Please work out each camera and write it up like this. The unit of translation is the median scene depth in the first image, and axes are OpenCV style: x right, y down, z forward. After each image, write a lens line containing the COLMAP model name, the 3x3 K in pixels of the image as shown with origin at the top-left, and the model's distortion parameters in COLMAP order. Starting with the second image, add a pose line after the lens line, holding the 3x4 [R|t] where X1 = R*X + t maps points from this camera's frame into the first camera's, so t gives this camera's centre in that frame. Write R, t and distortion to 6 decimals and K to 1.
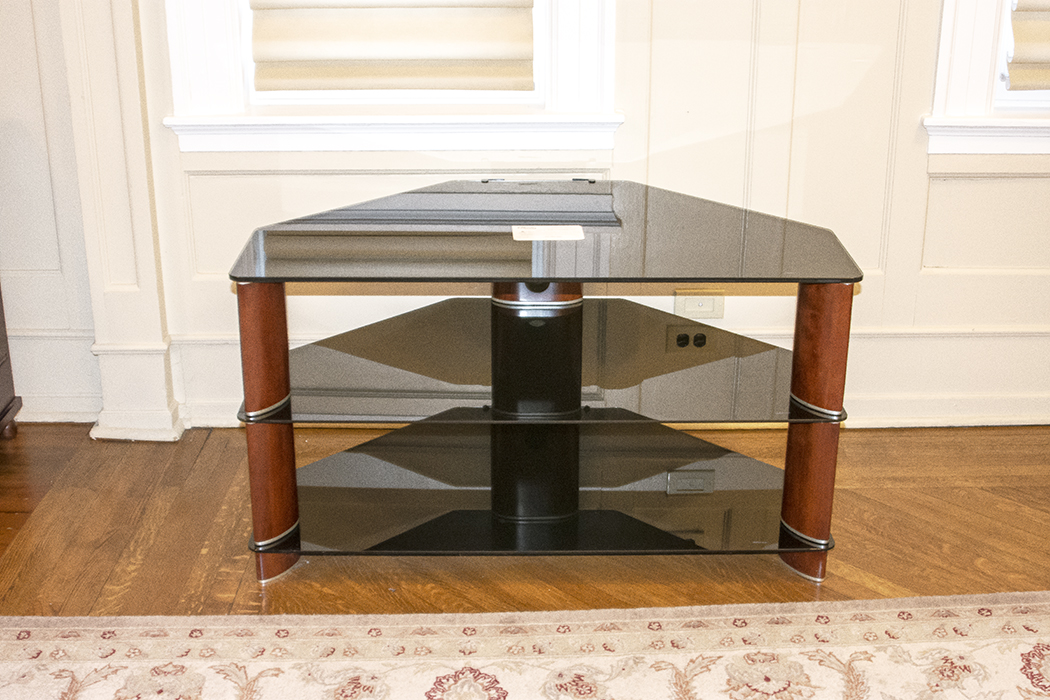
lens RADIAL K [[1407.4, 0, 525.0], [0, 1407.4, 350.0], [0, 0, 1]] dist [-0.129383, 0.122951]
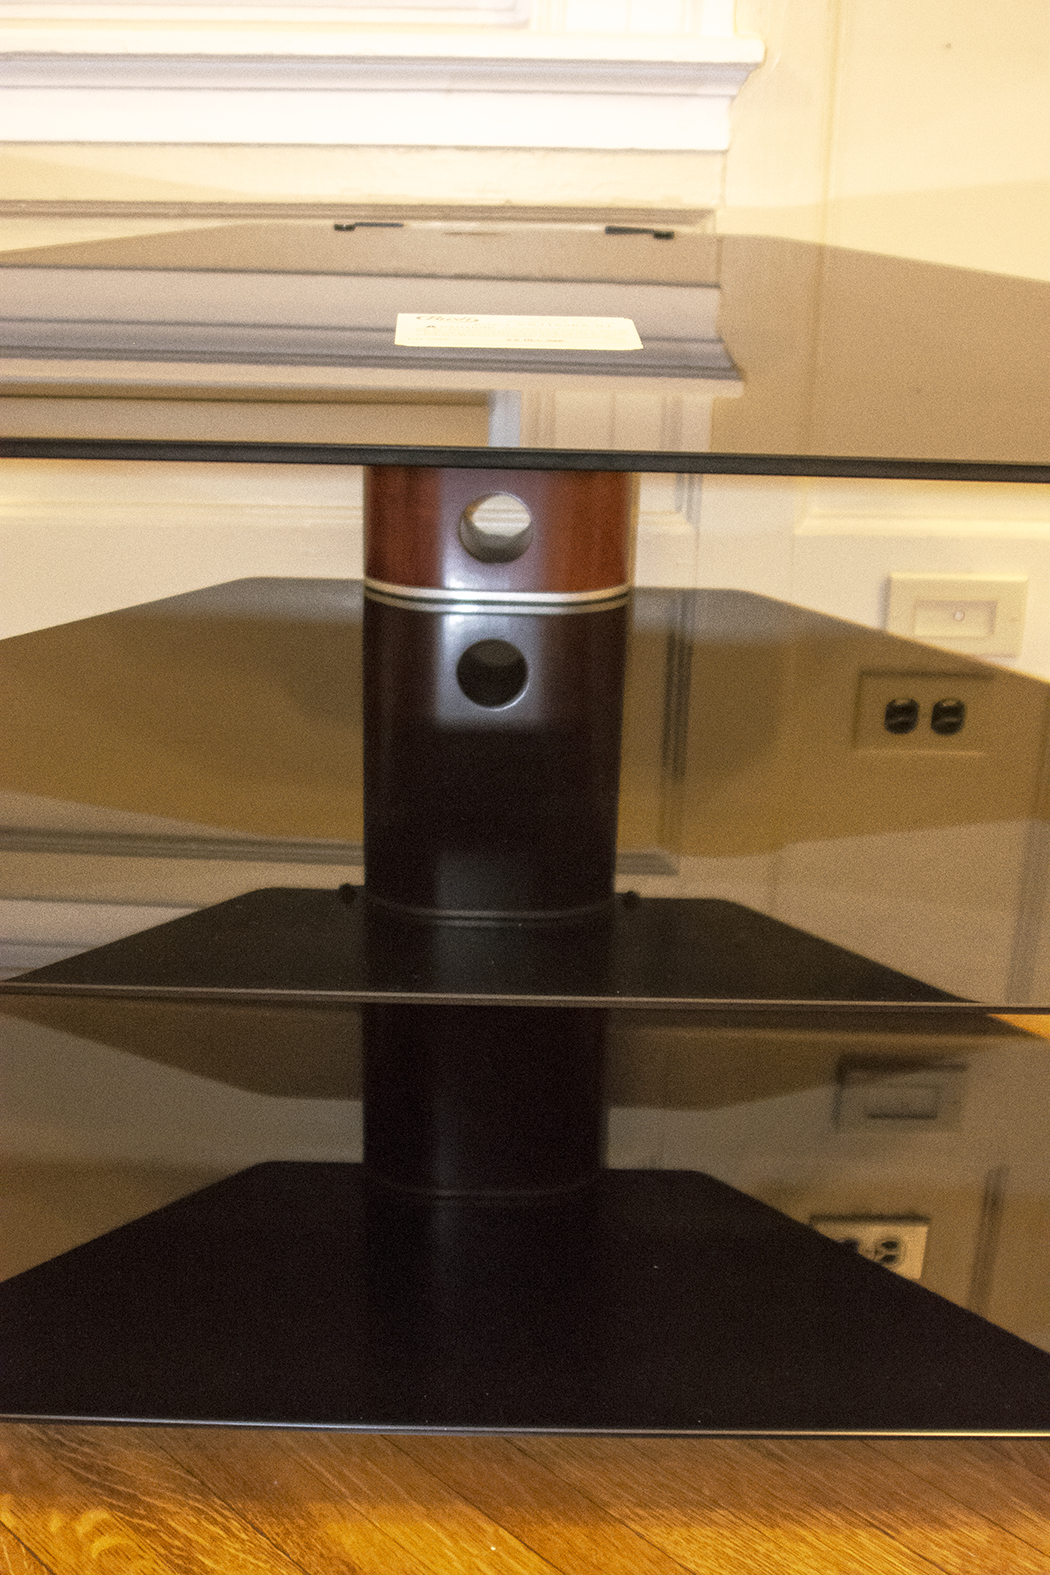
lens RADIAL K [[2111.0, 0, 525.0], [0, 2111.0, 787.5], [0, 0, 1]] dist [-0.129383, 0.122951]
pose [[0.999725, 0.023429, -0.000320, 0.020021], [-0.023413, 0.999390, 0.025902, -0.000150], [0.000926, -0.025887, 0.999664, 0.555563]]
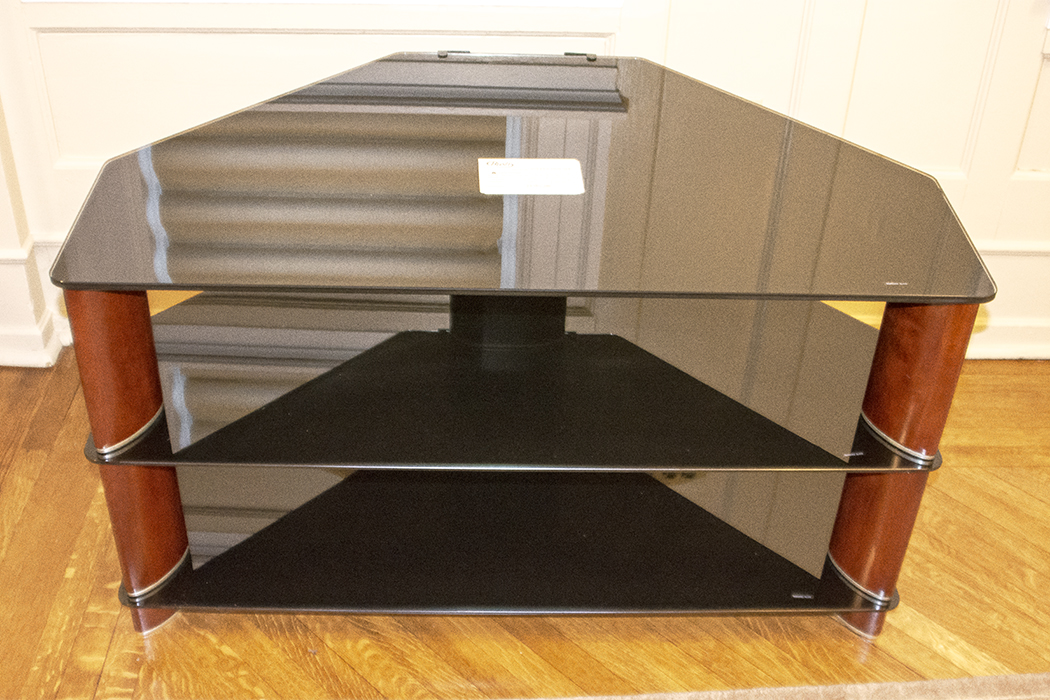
lens RADIAL K [[1289.7, 0, 525.0], [0, 1289.7, 350.0], [0, 0, 1]] dist [-0.151439, 0.080401]
pose [[0.999486, 0.016472, 0.027516, -0.002085], [-0.023052, 0.965506, 0.259358, -0.161830], [-0.022294, -0.259859, 0.965389, 0.368633]]
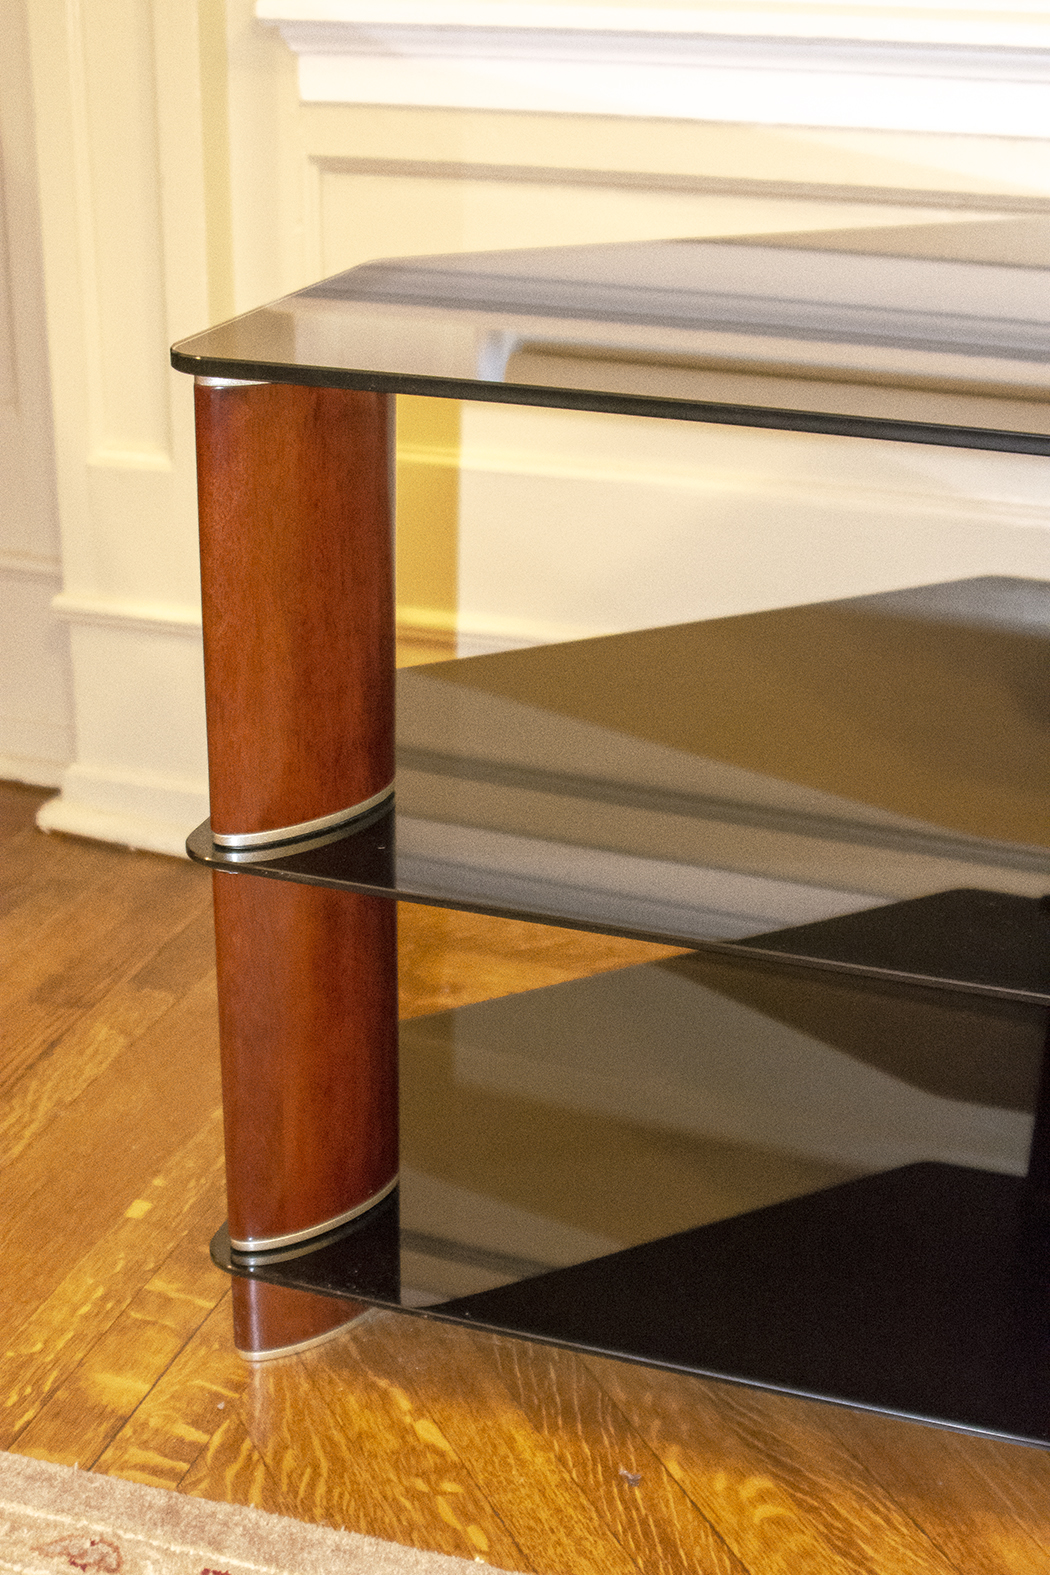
lens RADIAL K [[2111.0, 0, 525.0], [0, 2111.0, 787.5], [0, 0, 1]] dist [-0.129383, 0.122951]
pose [[0.948642, 0.137793, -0.284767, -0.008141], [-0.128175, 0.990375, 0.052235, 0.002799], [0.289224, -0.013053, 0.957173, 0.550188]]
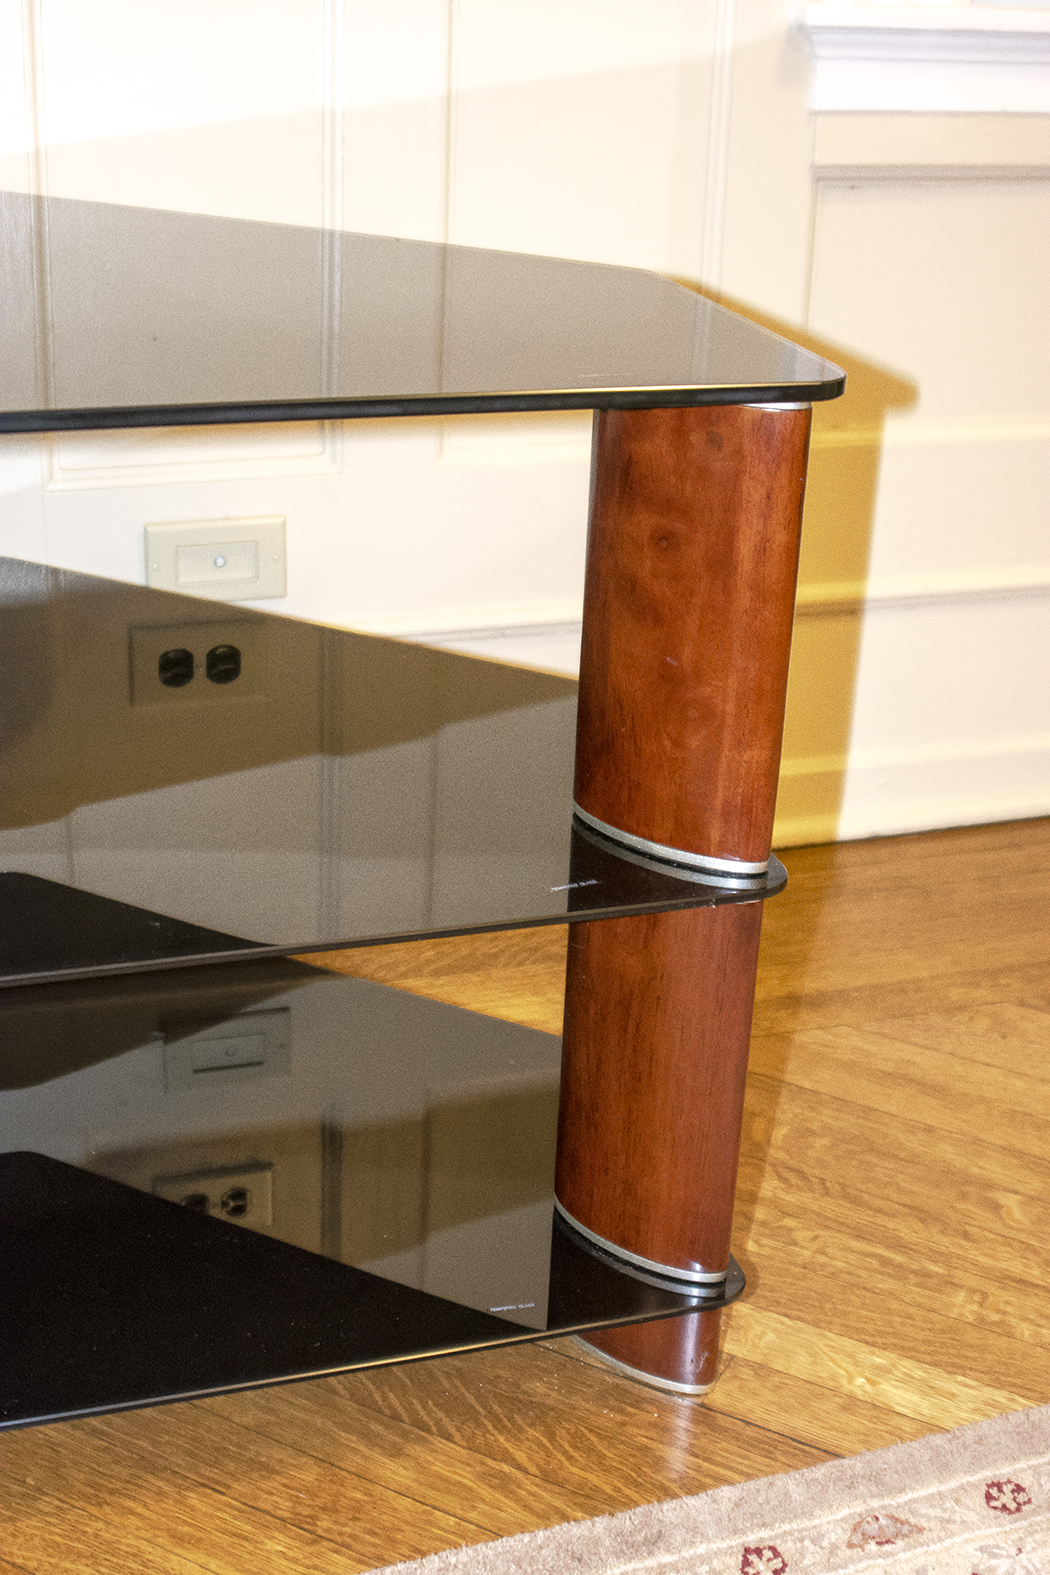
lens RADIAL K [[2111.0, 0, 525.0], [0, 2111.0, 787.5], [0, 0, 1]] dist [-0.129383, 0.122951]
pose [[0.953935, -0.087281, 0.287038, 0.049197], [0.074403, 0.995683, 0.055494, 0.000499], [-0.290643, -0.031581, 0.956310, 0.557837]]
